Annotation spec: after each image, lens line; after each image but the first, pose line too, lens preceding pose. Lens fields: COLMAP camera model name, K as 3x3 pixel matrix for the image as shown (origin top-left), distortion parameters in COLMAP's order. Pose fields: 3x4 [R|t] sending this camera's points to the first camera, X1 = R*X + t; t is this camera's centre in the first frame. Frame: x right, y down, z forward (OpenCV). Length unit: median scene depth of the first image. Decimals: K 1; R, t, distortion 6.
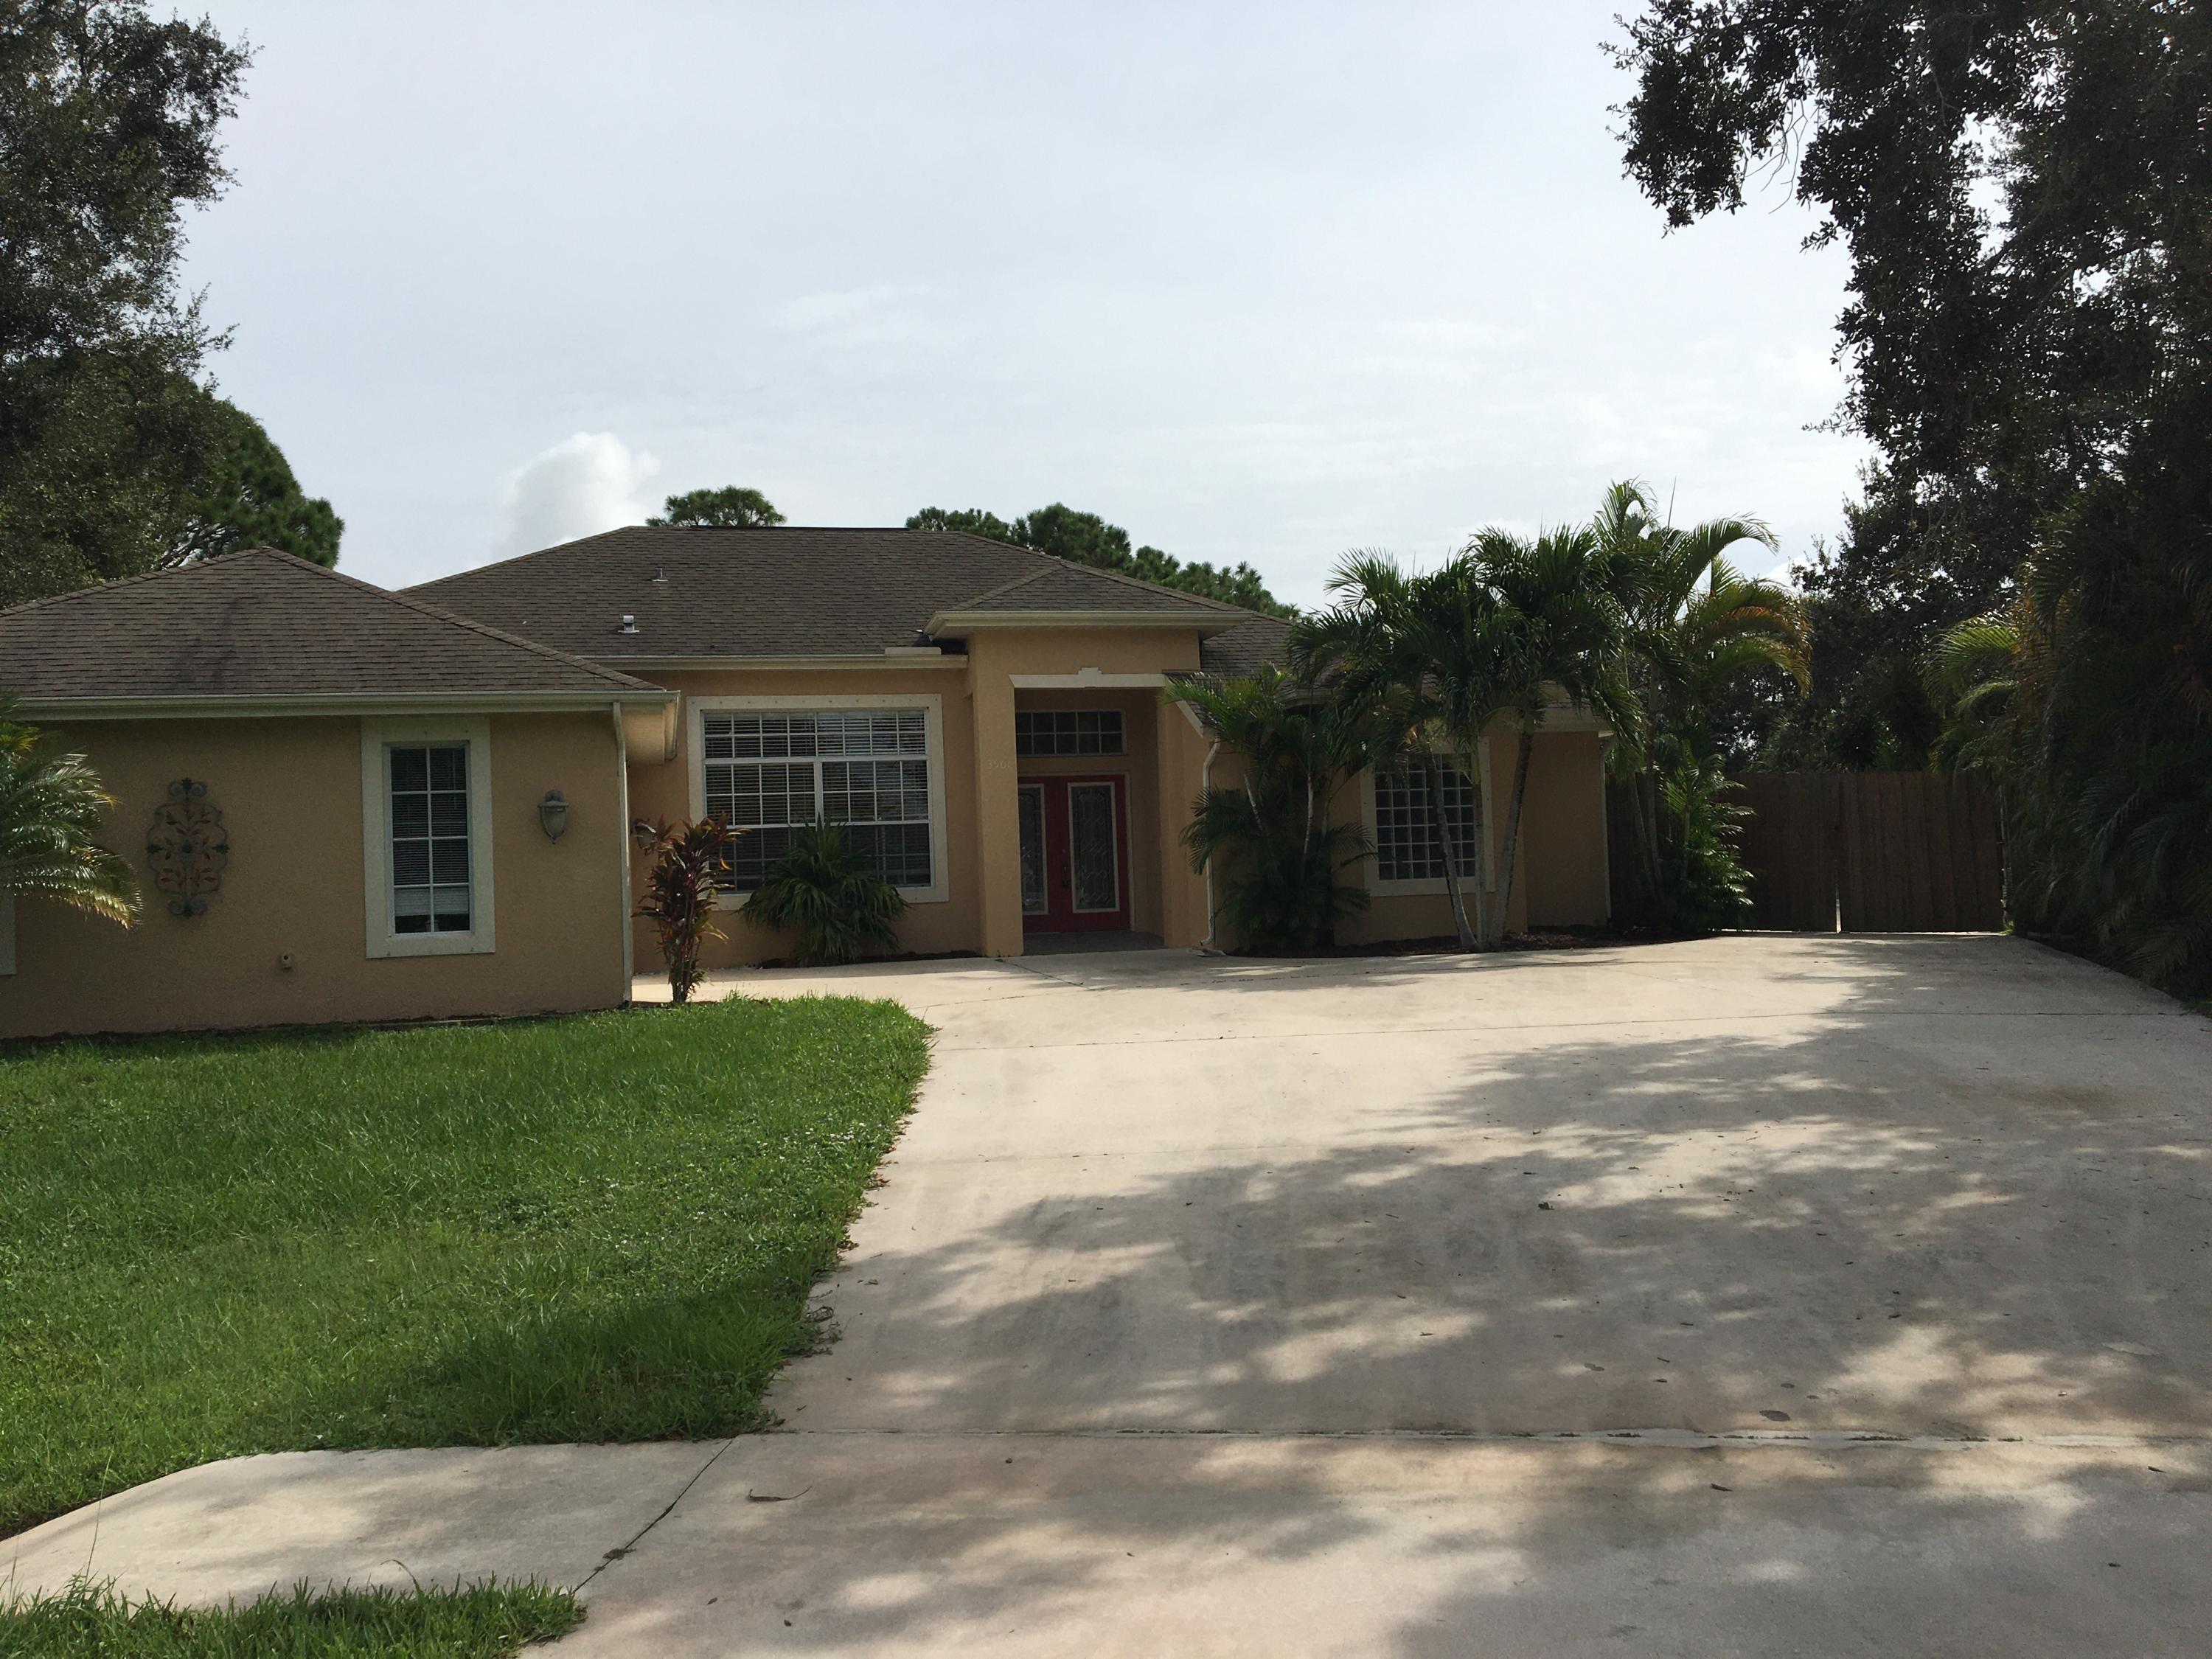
lens RADIAL K [[1850.1, 0, 1111.1], [0, 1850.1, 824.0], [0, 0, 1]] dist [0.090200, -0.142822]
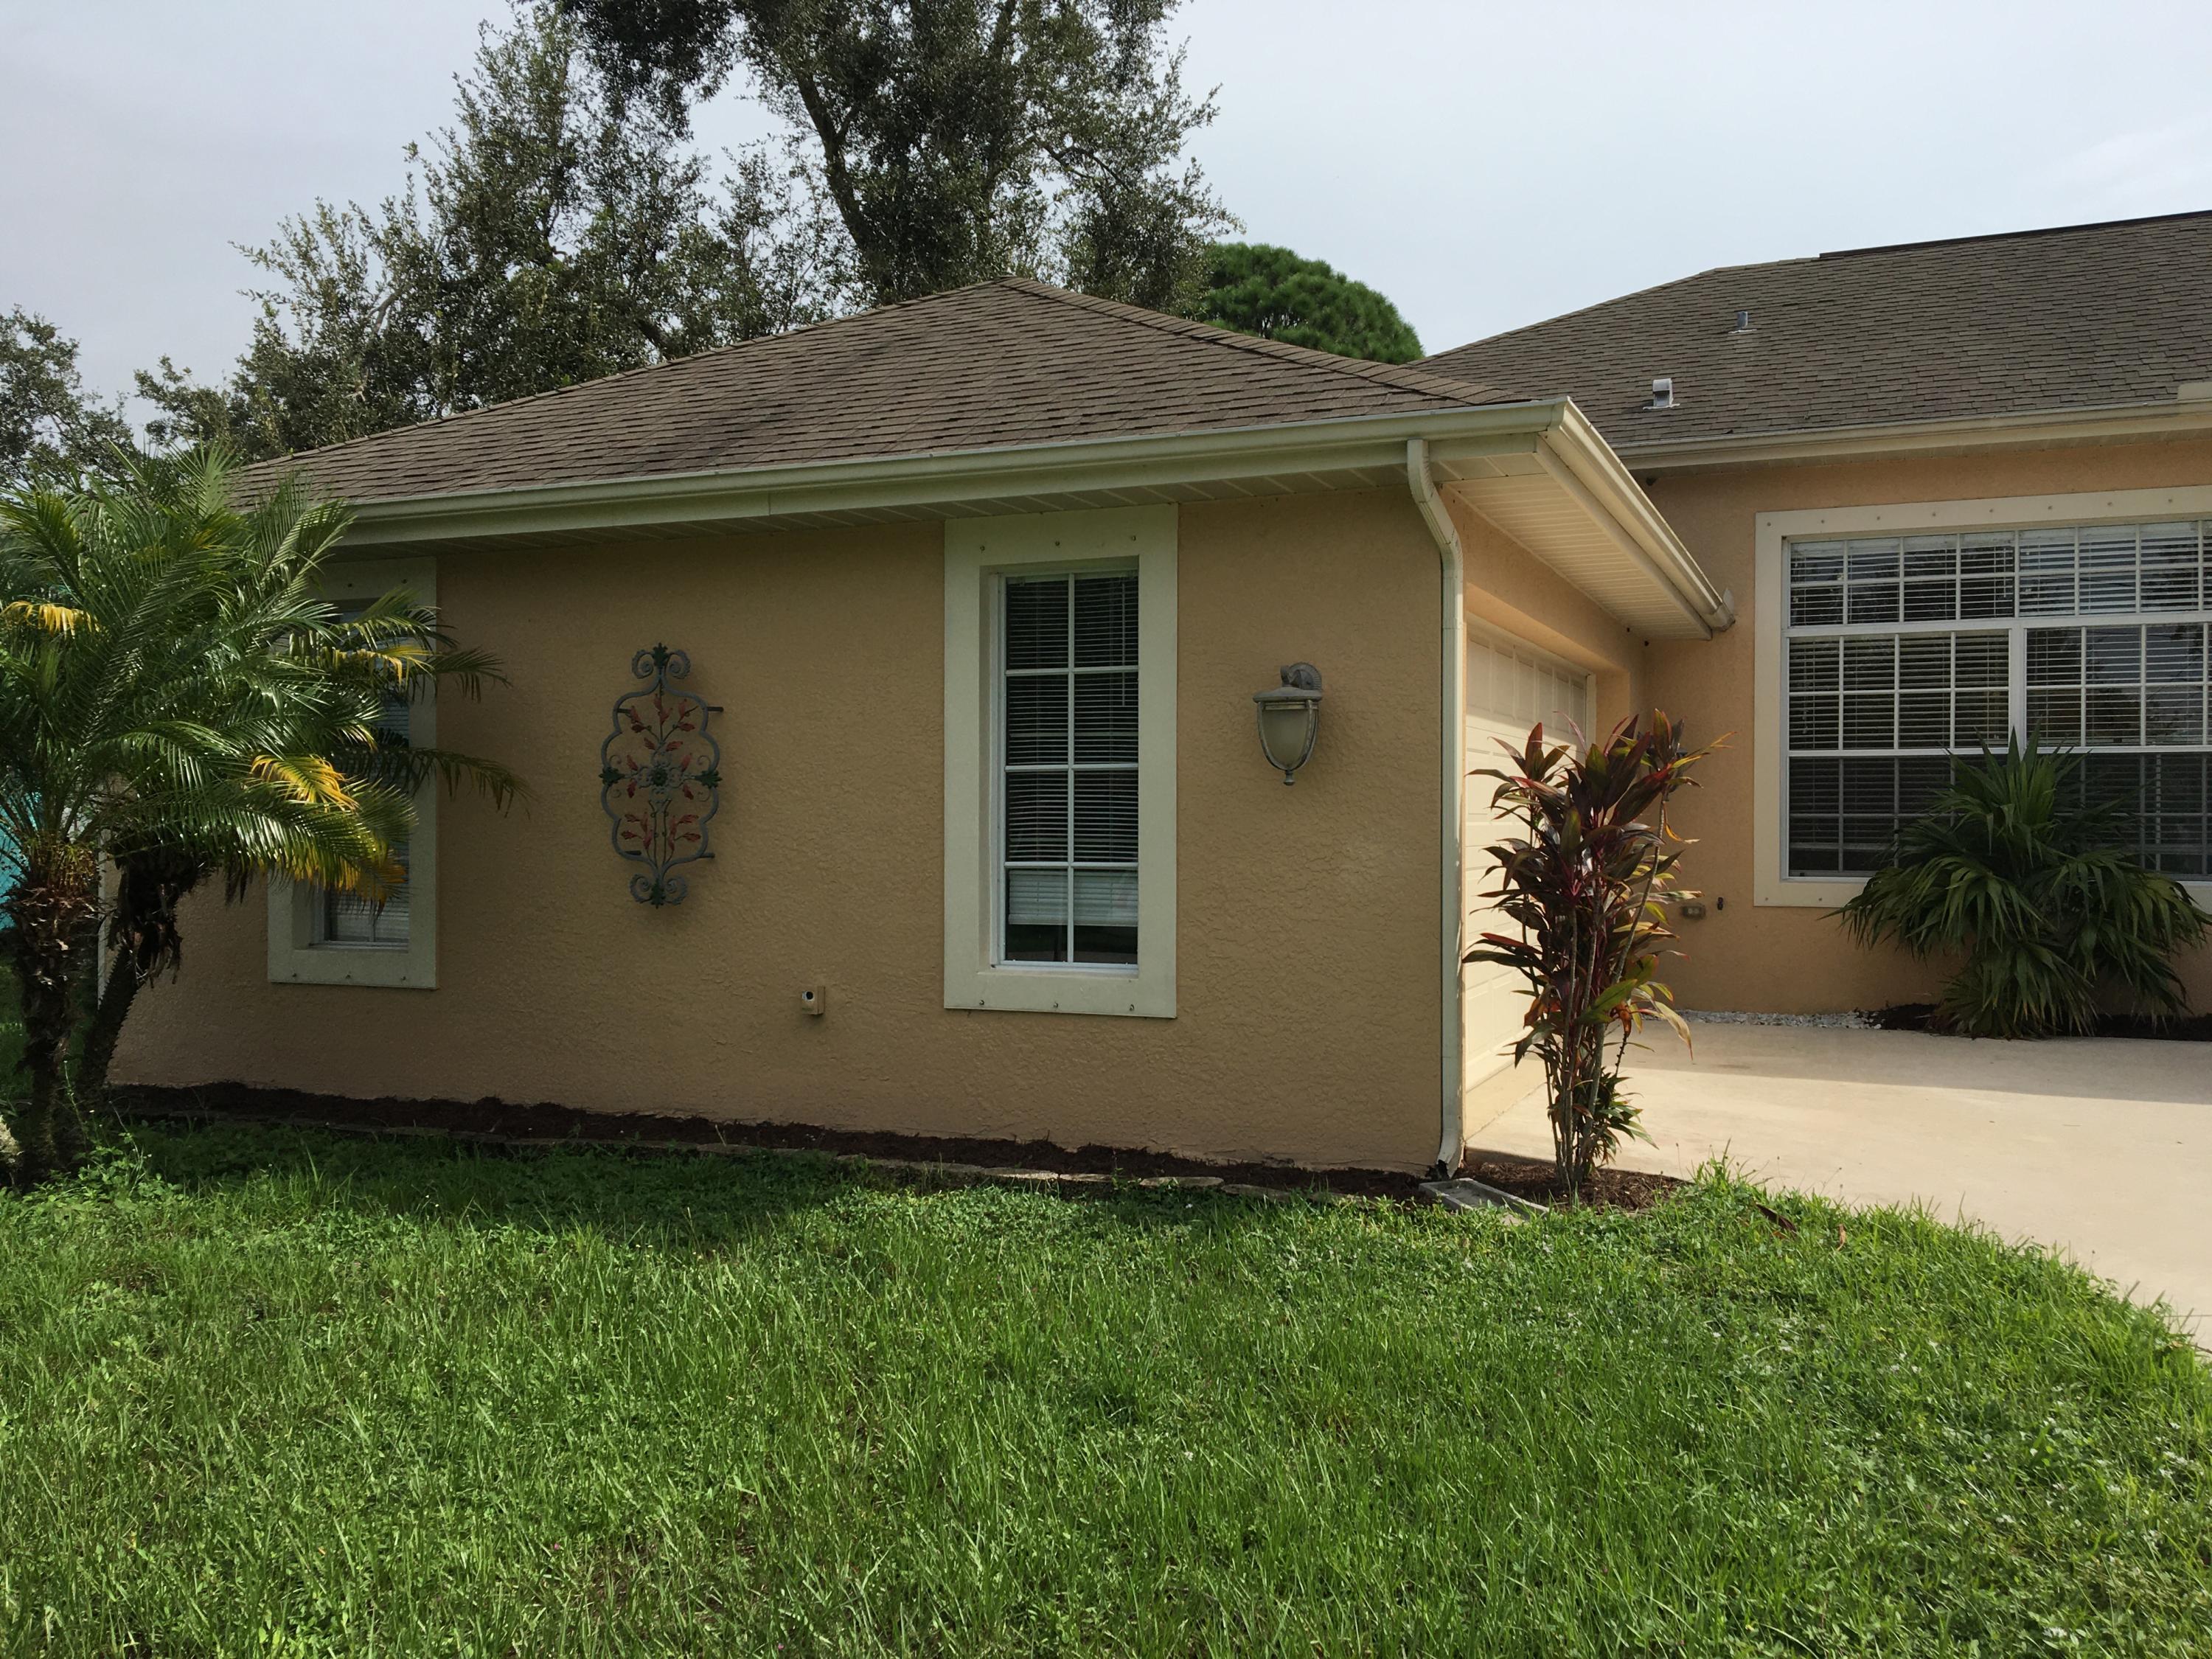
lens RADIAL K [[1852.9, 0, 1091.9], [0, 1852.9, 819.6], [0, 0, 1]] dist [0.076876, -0.118491]
pose [[0.802147, 0.036539, -0.596008, -0.057064], [-0.013403, 0.998976, 0.043206, 0.000421], [0.596976, -0.026669, 0.801815, 0.466326]]
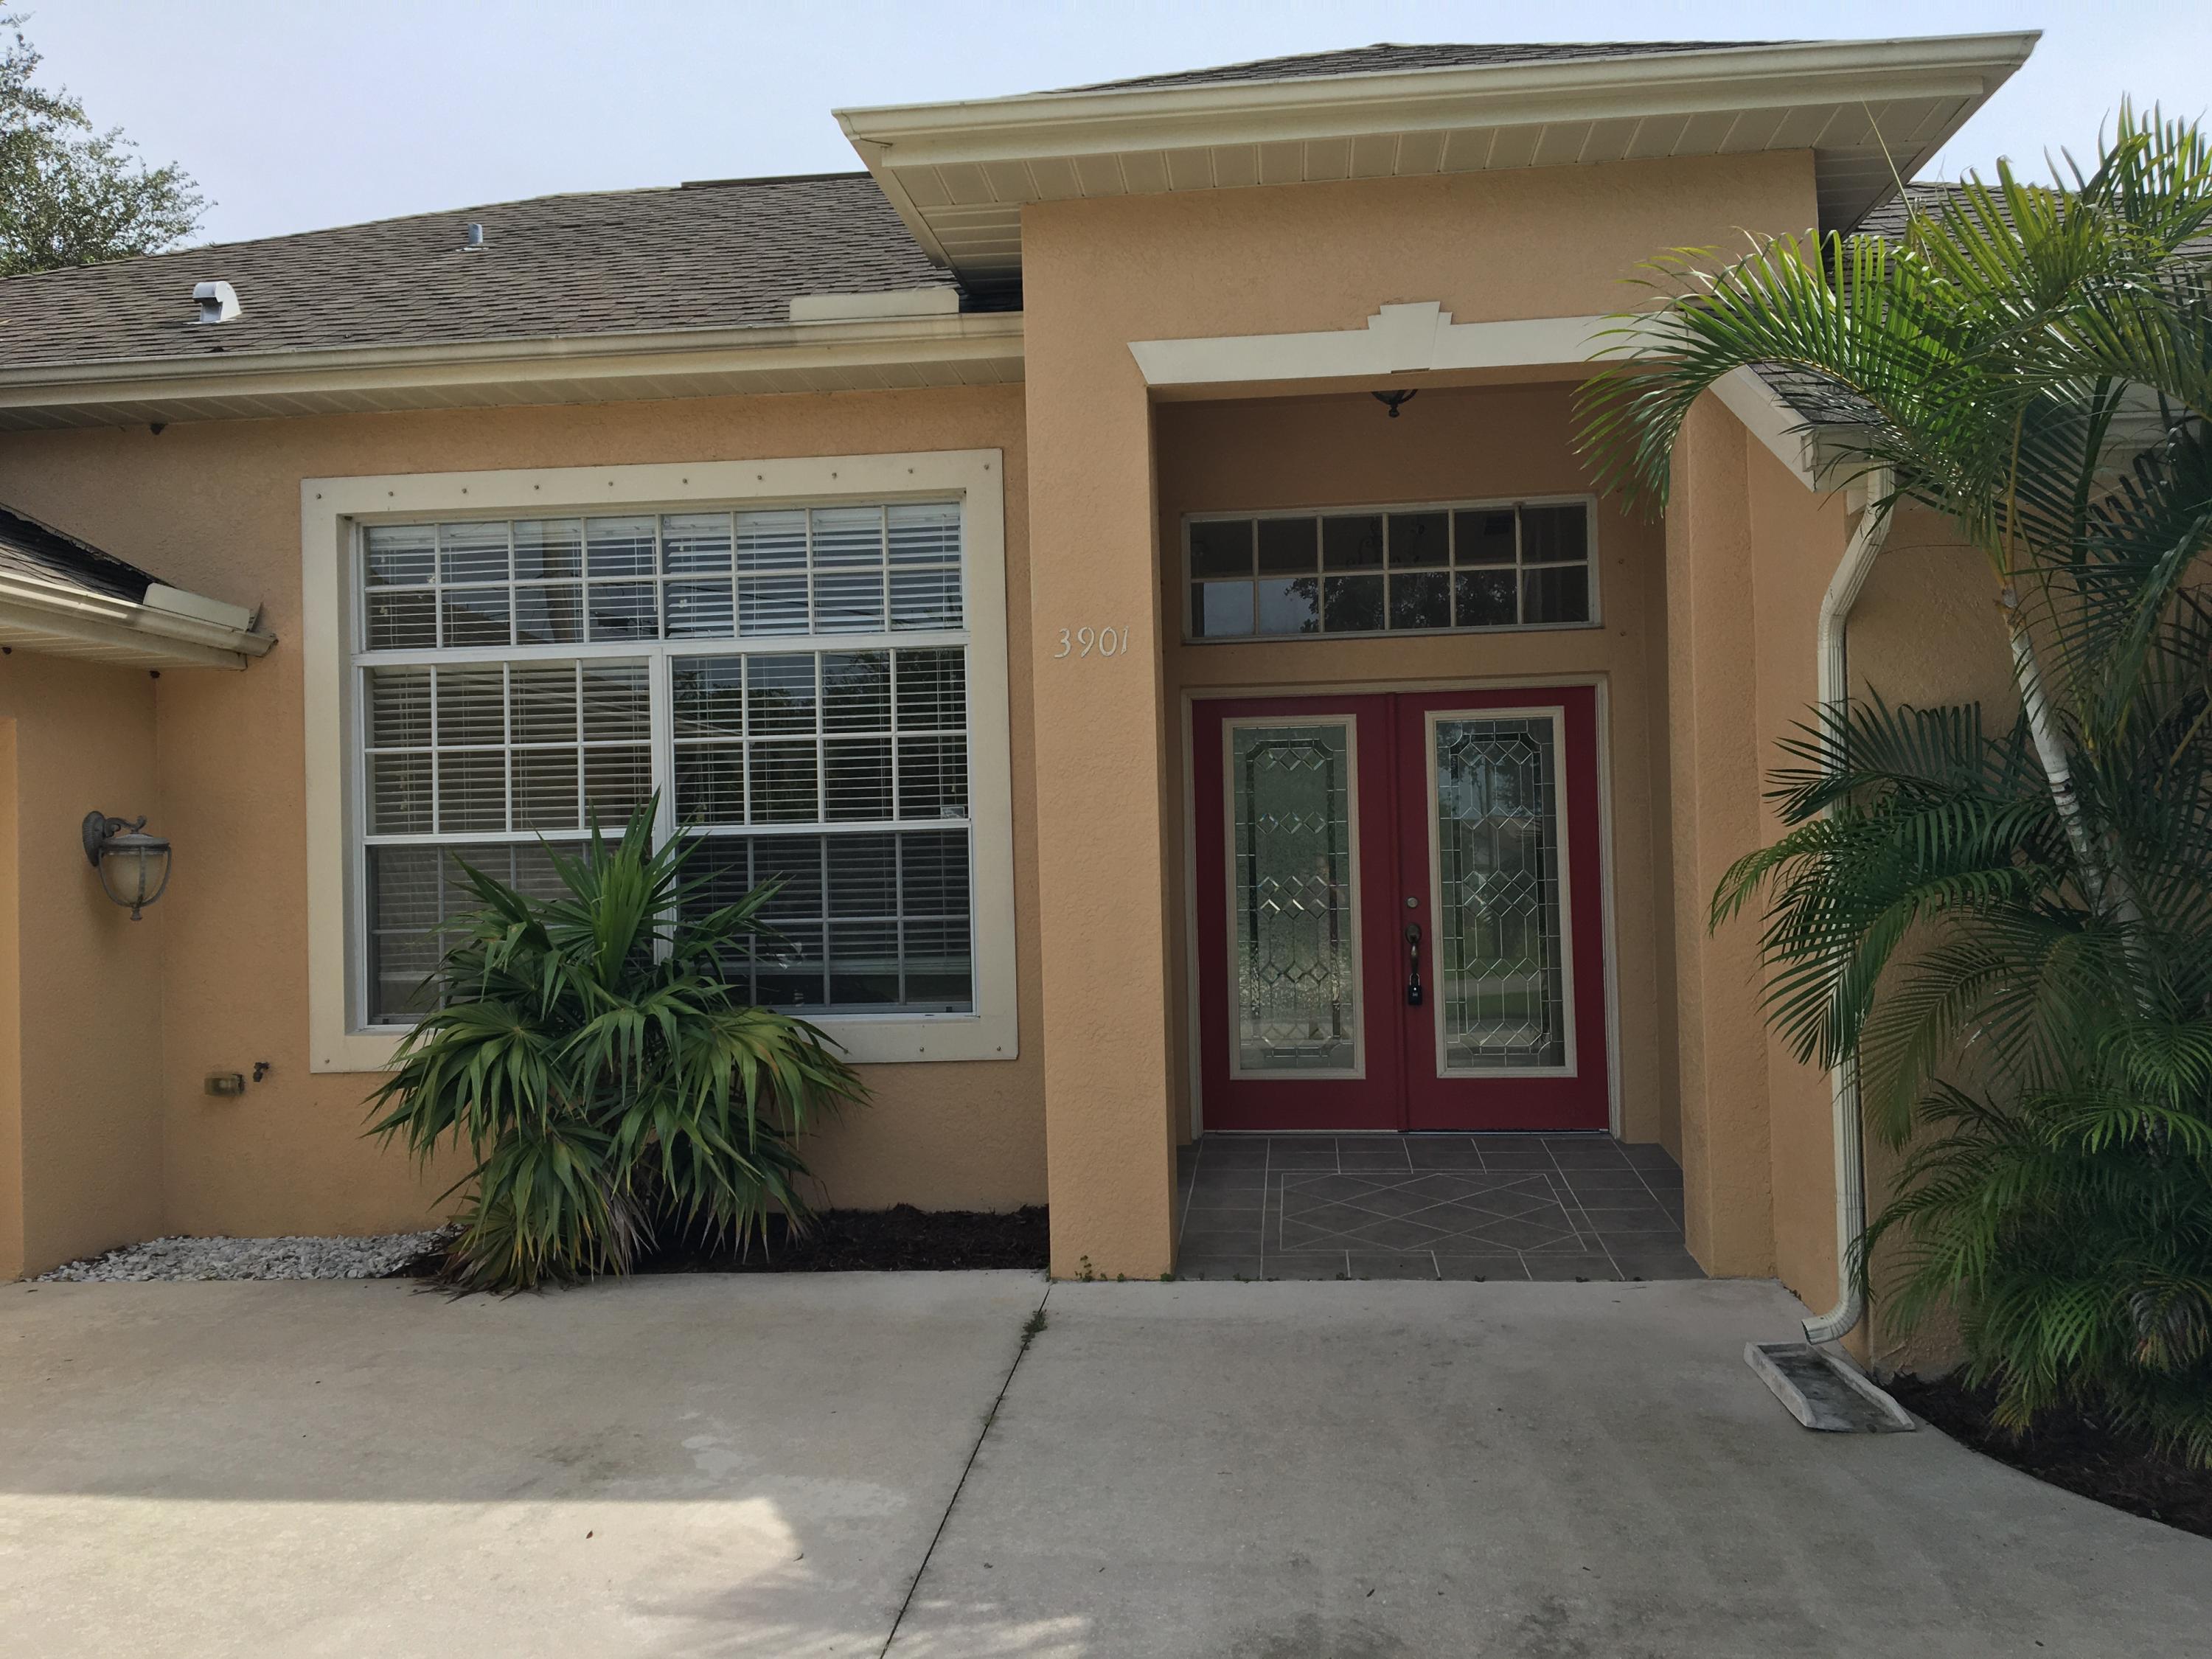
lens RADIAL K [[1839.8, 0, 1100.1], [0, 1839.8, 813.6], [0, 0, 1]] dist [0.122673, -0.189581]
pose [[0.940429, 0.003720, -0.339971, 0.045506], [0.000641, 0.999919, 0.012715, -0.008265], [0.339990, -0.012176, 0.940350, 0.751868]]
